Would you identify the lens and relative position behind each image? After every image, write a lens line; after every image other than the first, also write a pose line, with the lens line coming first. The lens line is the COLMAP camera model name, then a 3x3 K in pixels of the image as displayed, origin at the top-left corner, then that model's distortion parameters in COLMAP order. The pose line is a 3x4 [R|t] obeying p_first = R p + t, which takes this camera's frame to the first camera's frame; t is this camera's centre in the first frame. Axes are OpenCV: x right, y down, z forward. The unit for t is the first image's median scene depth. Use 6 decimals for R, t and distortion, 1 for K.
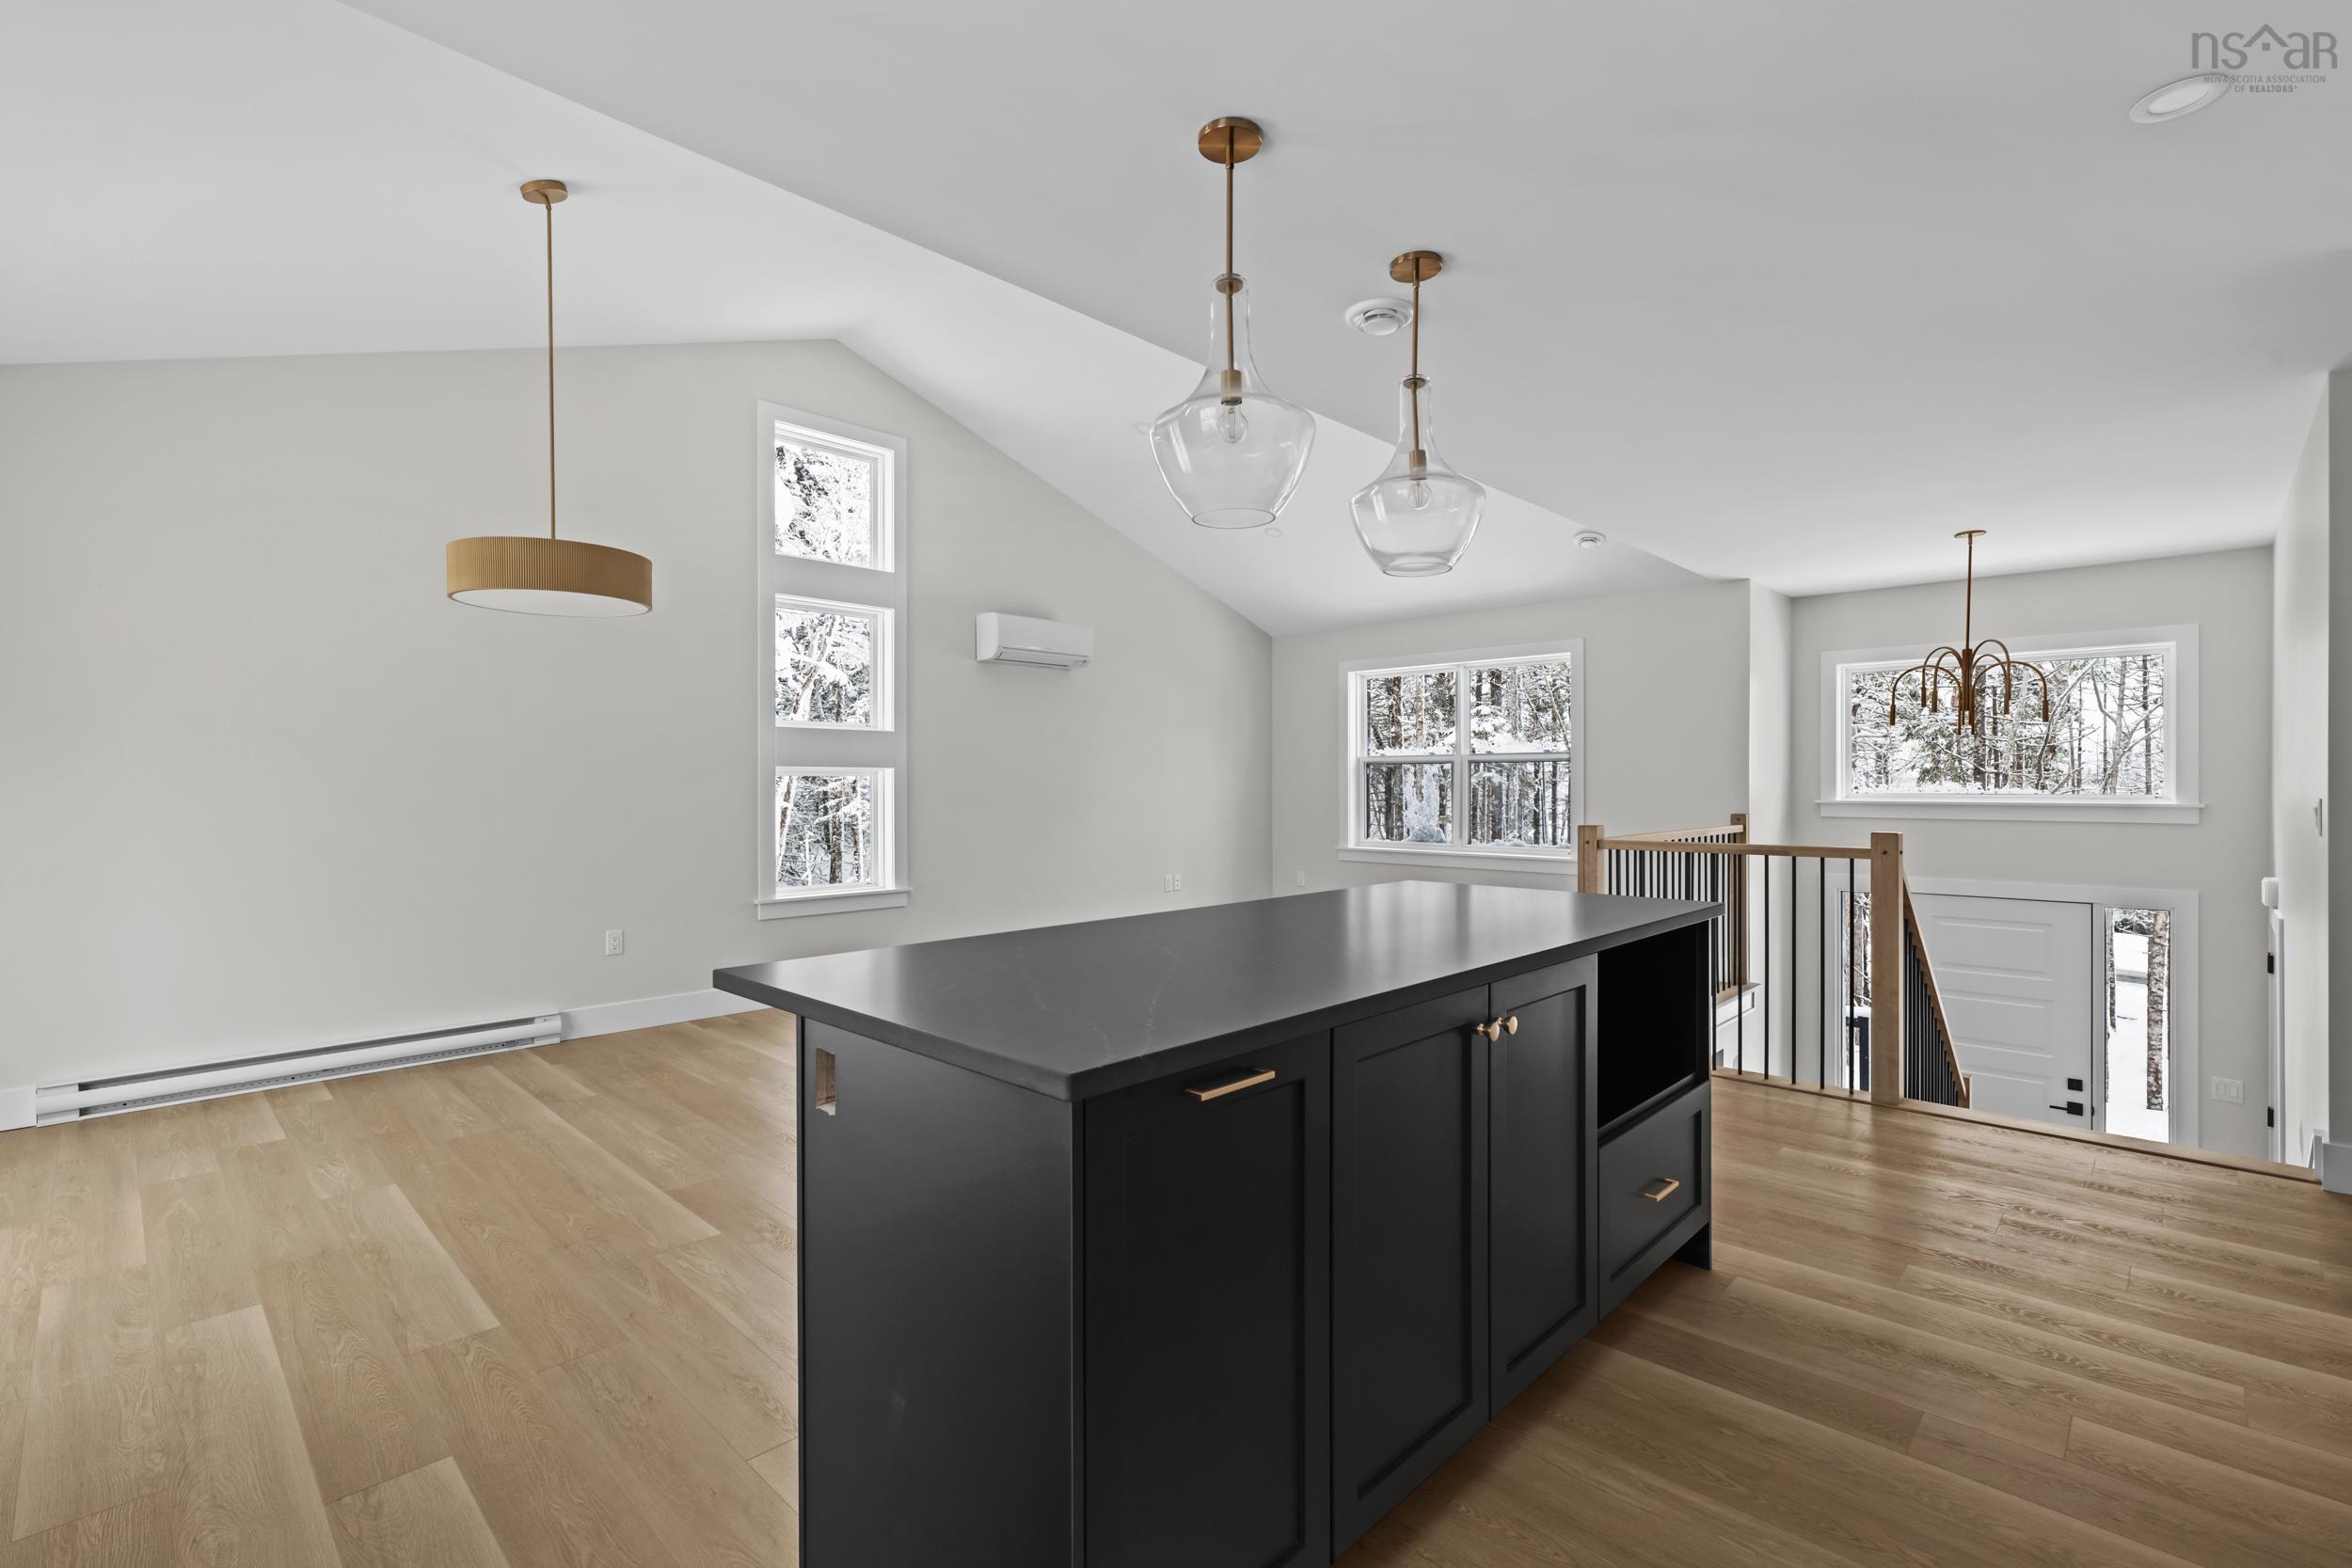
lens RADIAL K [[1051.0, 0, 1184.6], [0, 1051.0, 787.2], [0, 0, 1]] dist [-0.000824, 0.000103]
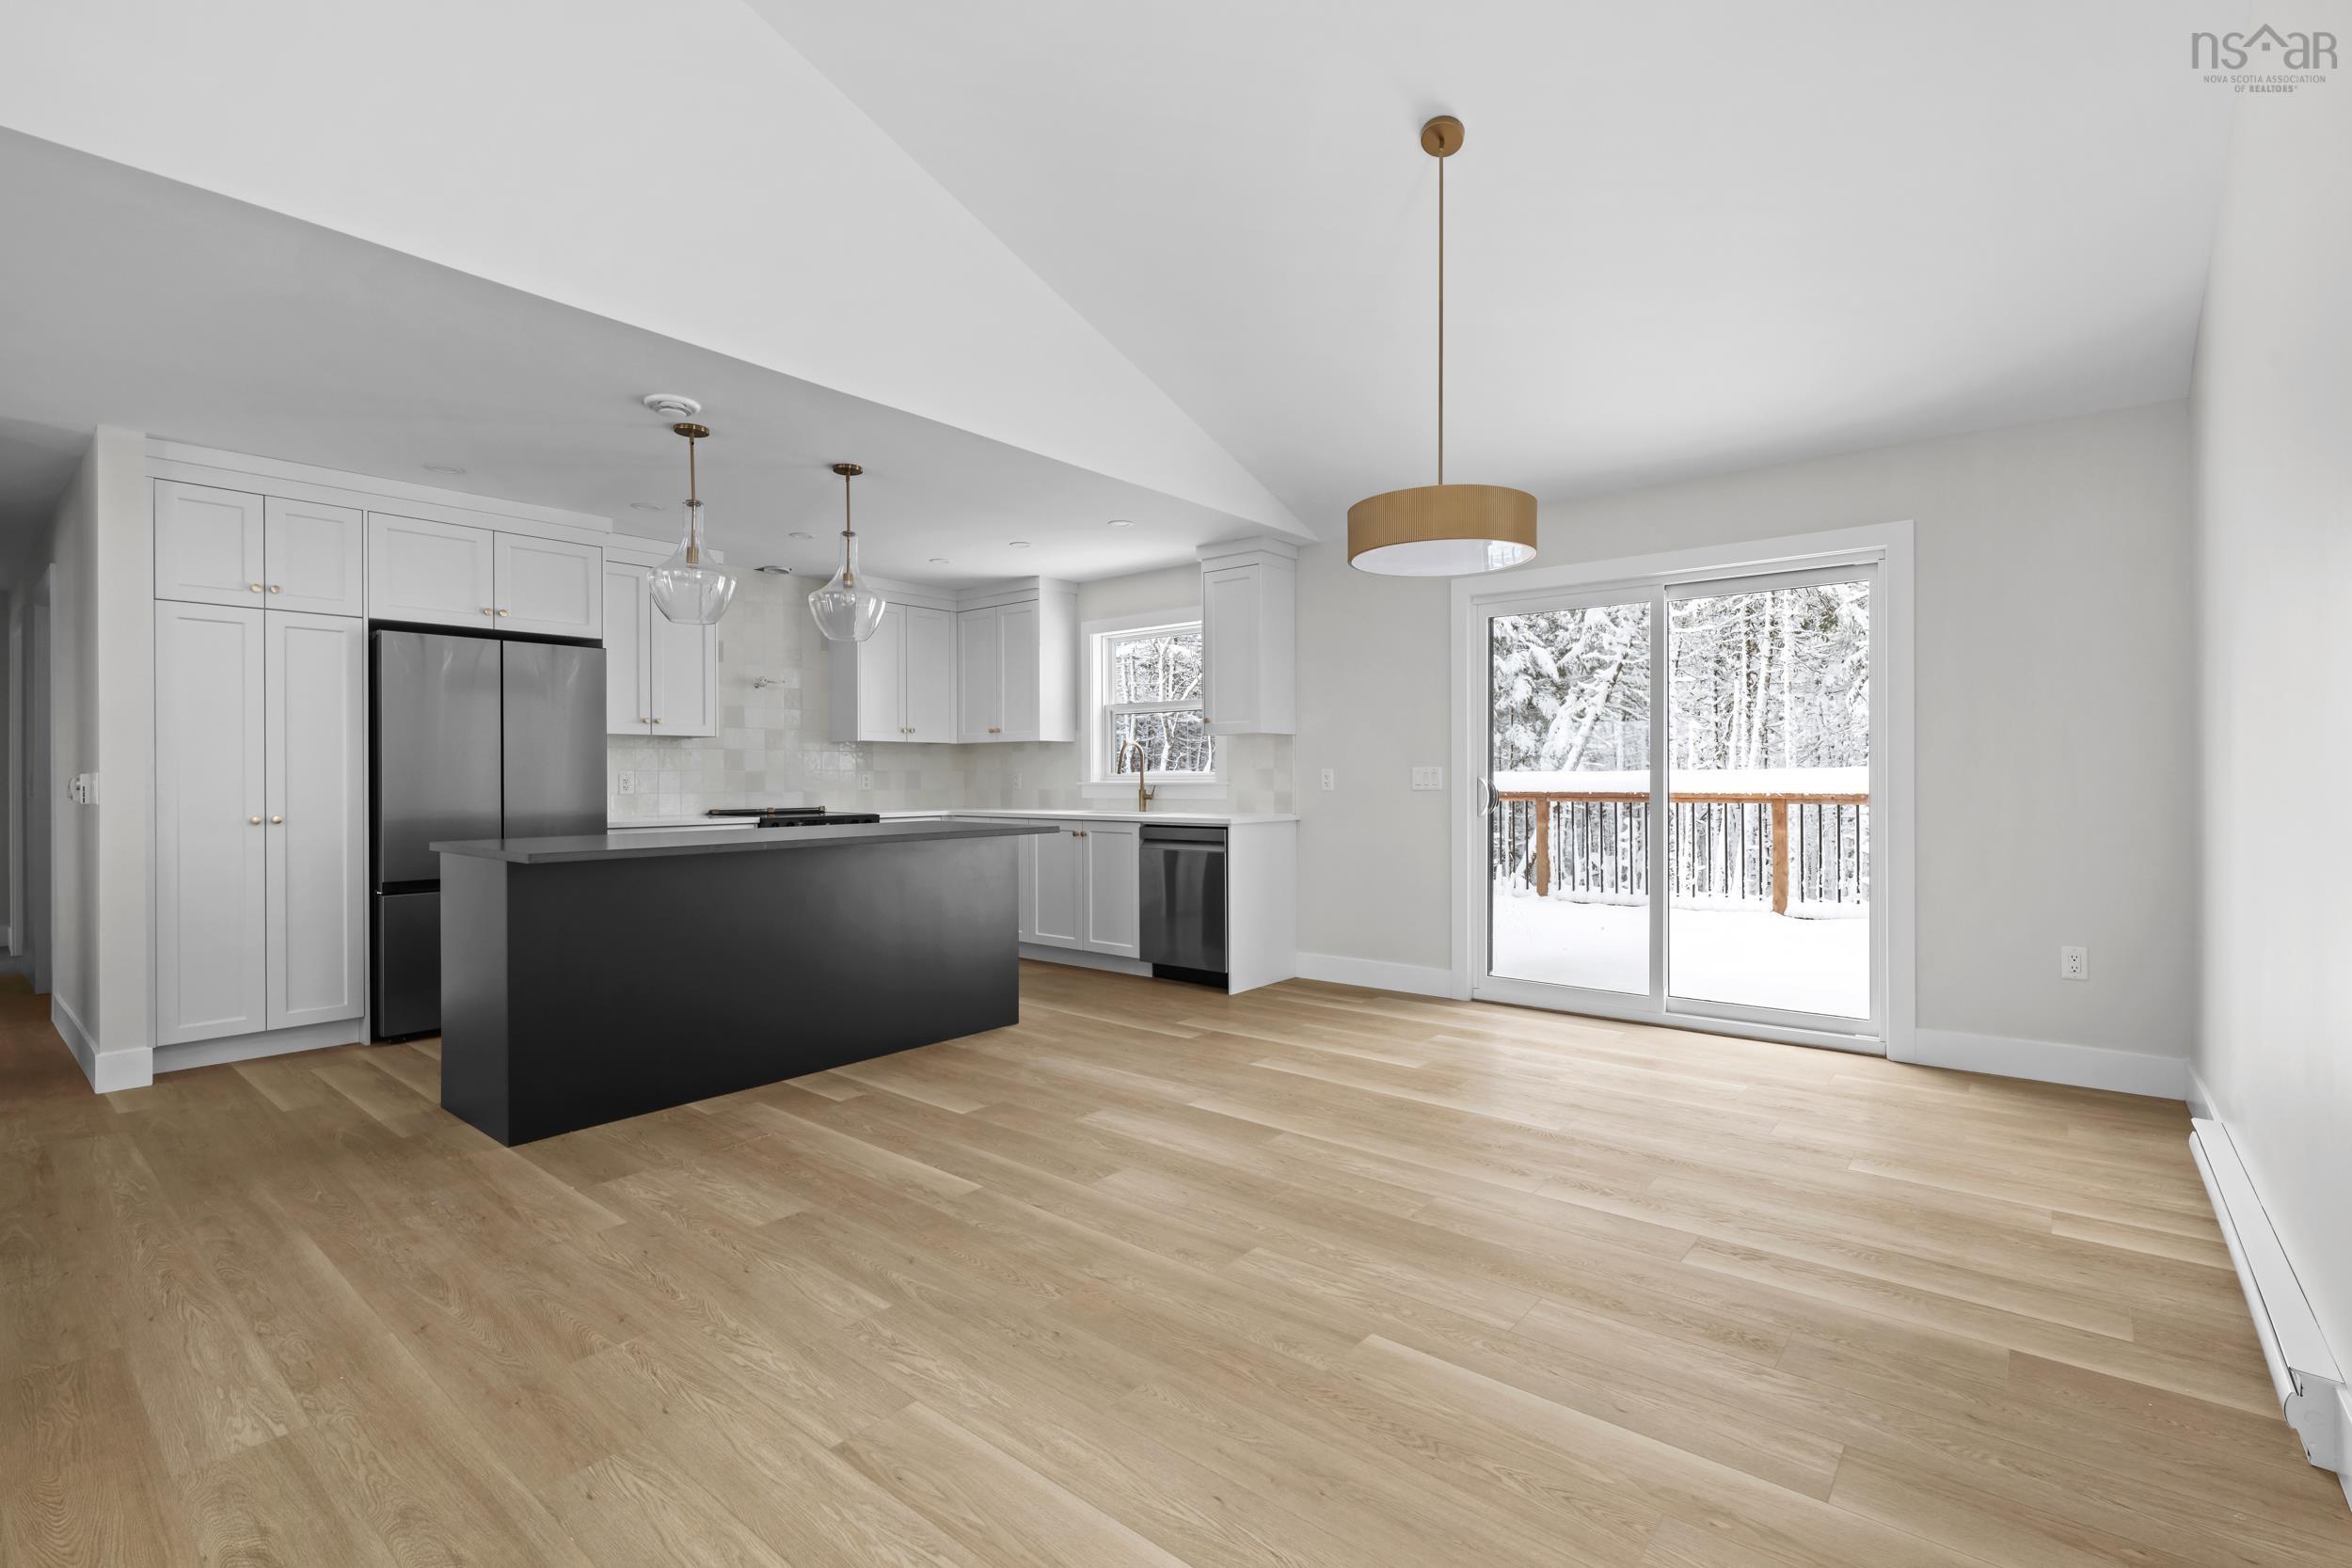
lens RADIAL K [[1078.1, 0, 1163.9], [0, 1078.1, 783.1], [0, 0, 1]] dist [-0.000296, 0.000169]
pose [[-0.998427, 0.003668, -0.055942, -0.236497], [0.003037, 0.999931, 0.011358, 0.016412], [0.055980, 0.011170, -0.998369, 1.575627]]
